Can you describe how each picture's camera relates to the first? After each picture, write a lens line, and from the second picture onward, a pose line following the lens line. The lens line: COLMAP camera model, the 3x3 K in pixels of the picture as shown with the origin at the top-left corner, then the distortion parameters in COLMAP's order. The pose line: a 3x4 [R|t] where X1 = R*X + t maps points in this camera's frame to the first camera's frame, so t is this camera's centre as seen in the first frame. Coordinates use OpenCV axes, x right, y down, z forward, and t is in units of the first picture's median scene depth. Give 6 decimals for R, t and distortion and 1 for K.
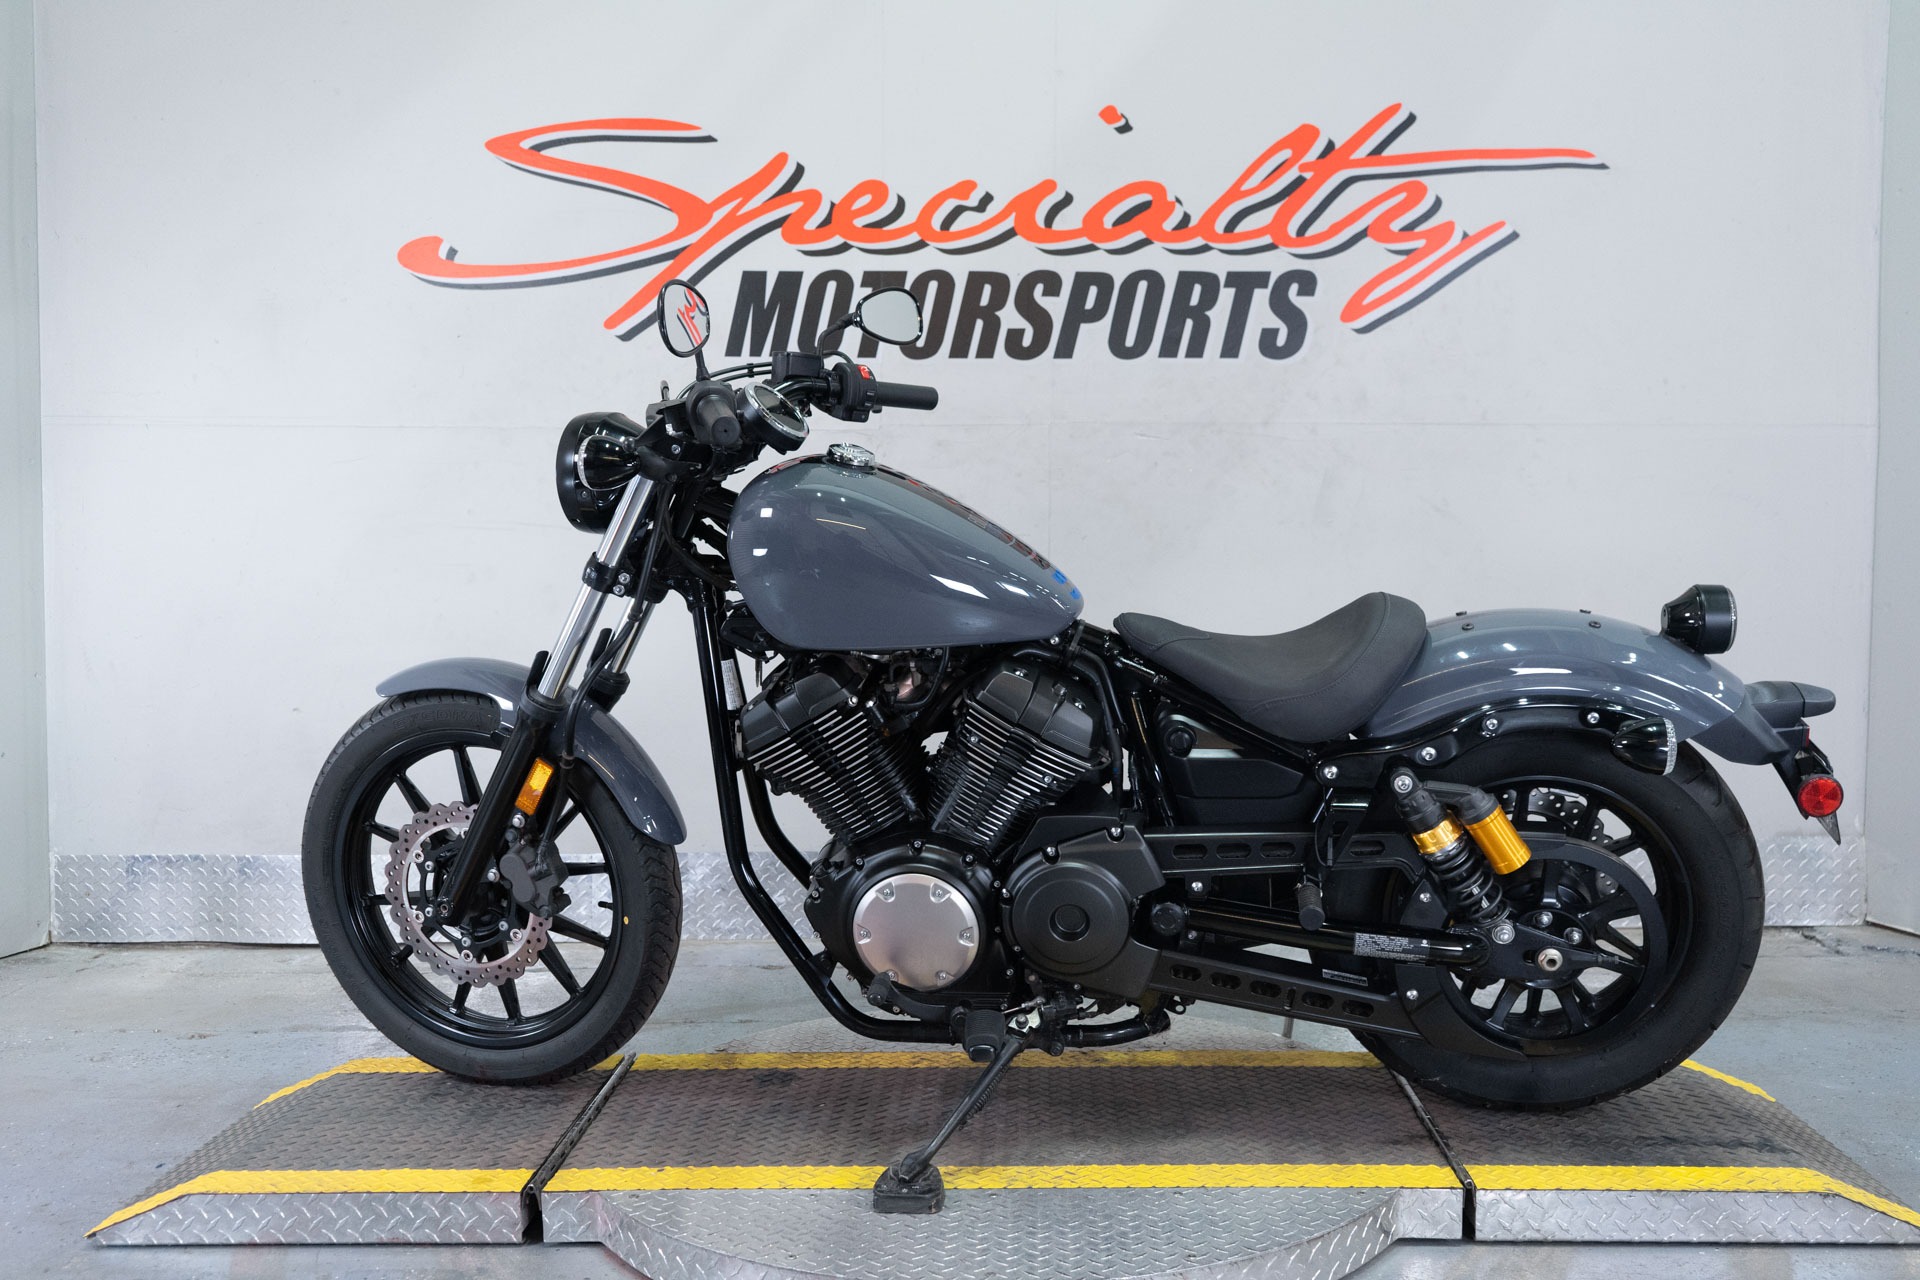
lens RADIAL K [[1838.5, 0, 960.0], [0, 1838.5, 640.0], [0, 0, 1]] dist [0.004343, -0.007433]
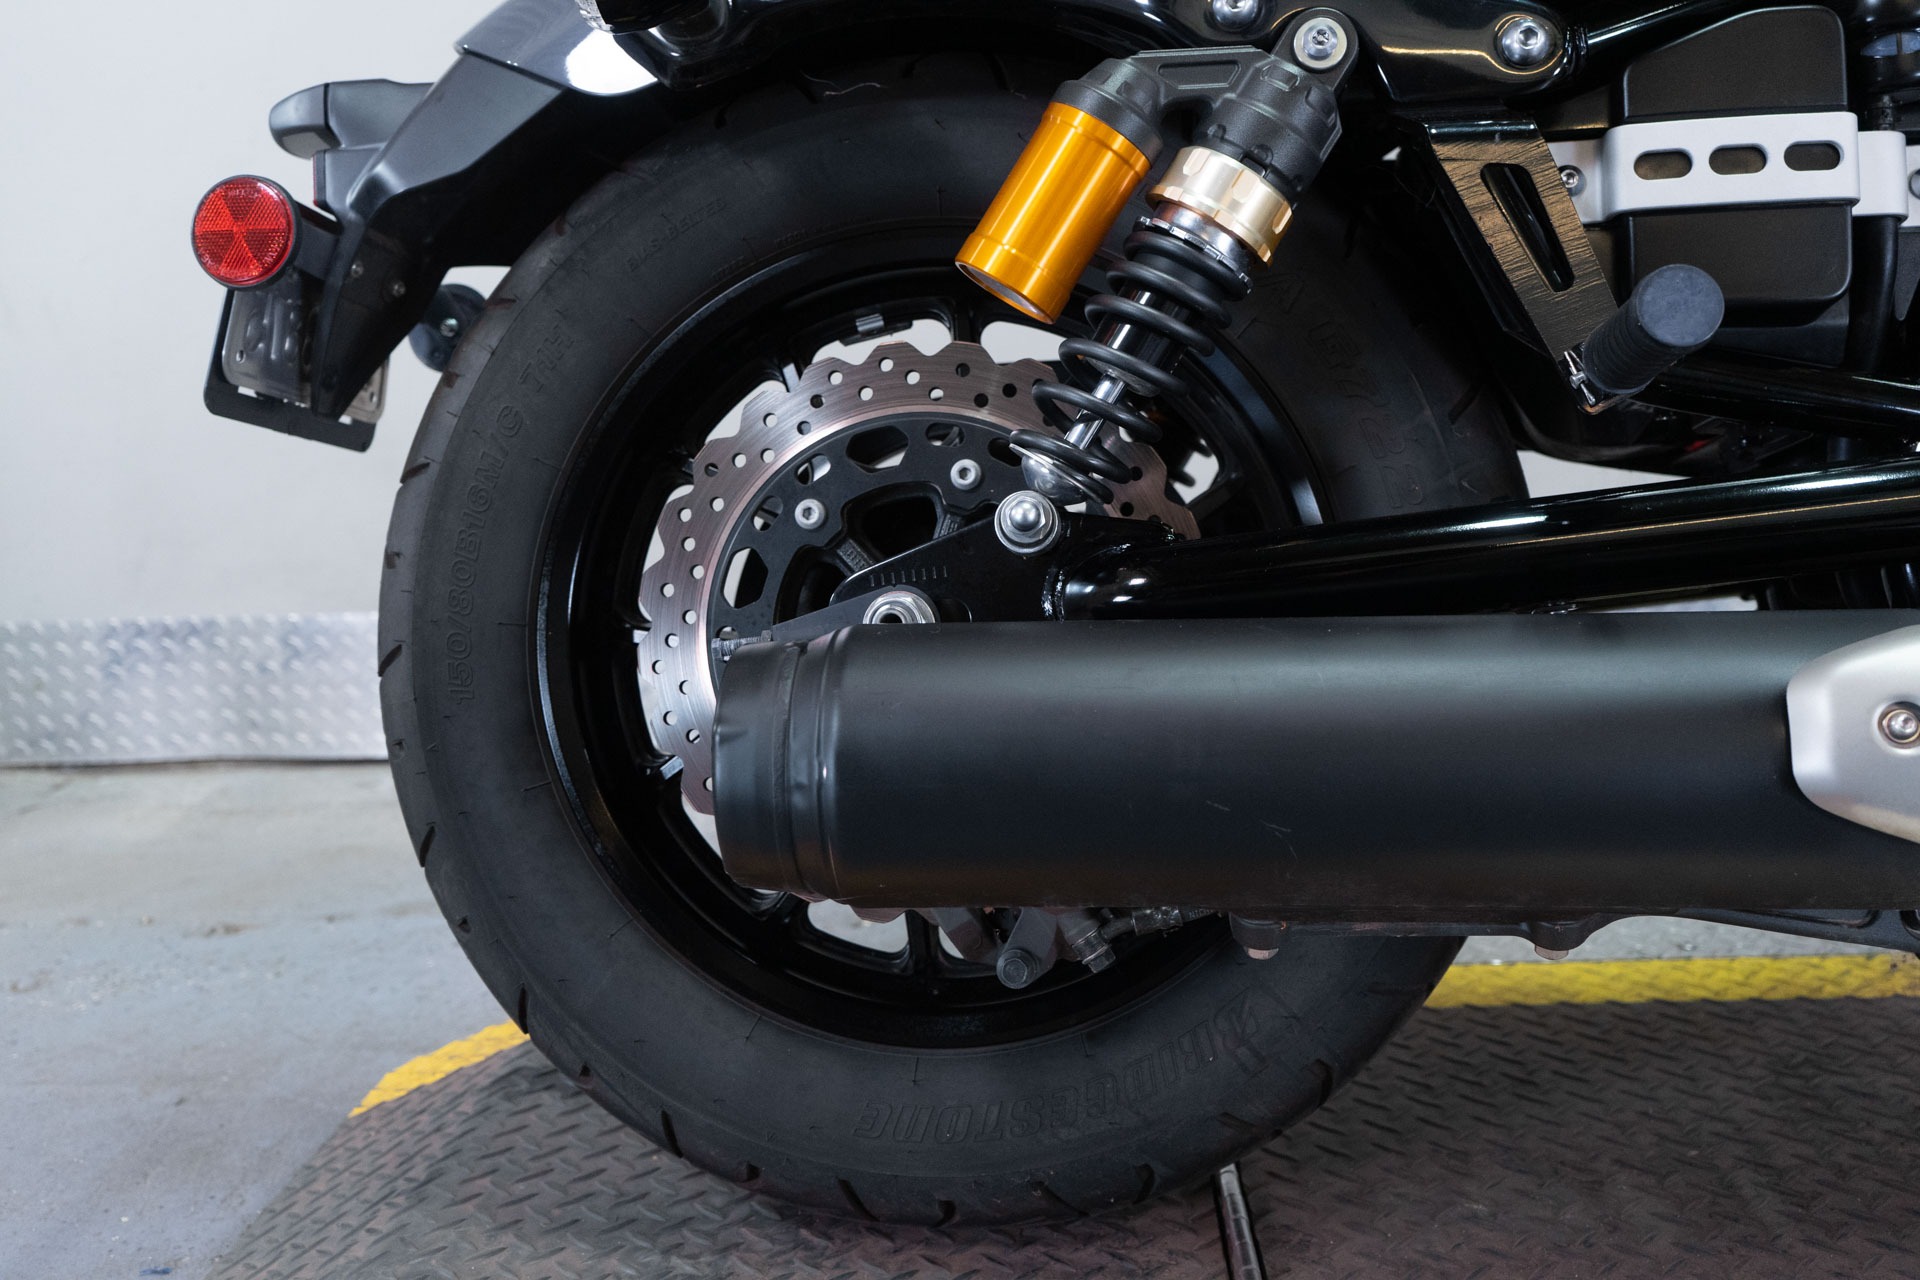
lens RADIAL K [[1750.3, 0, 960.0], [0, 1750.3, 640.0], [0, 0, 1]] dist [0.001520, 0.003461]
pose [[0.999677, -0.025315, -0.002091, -0.165532], [0.025398, 0.994774, 0.098893, 0.073165], [-0.000424, -0.098914, 0.995096, 0.421437]]
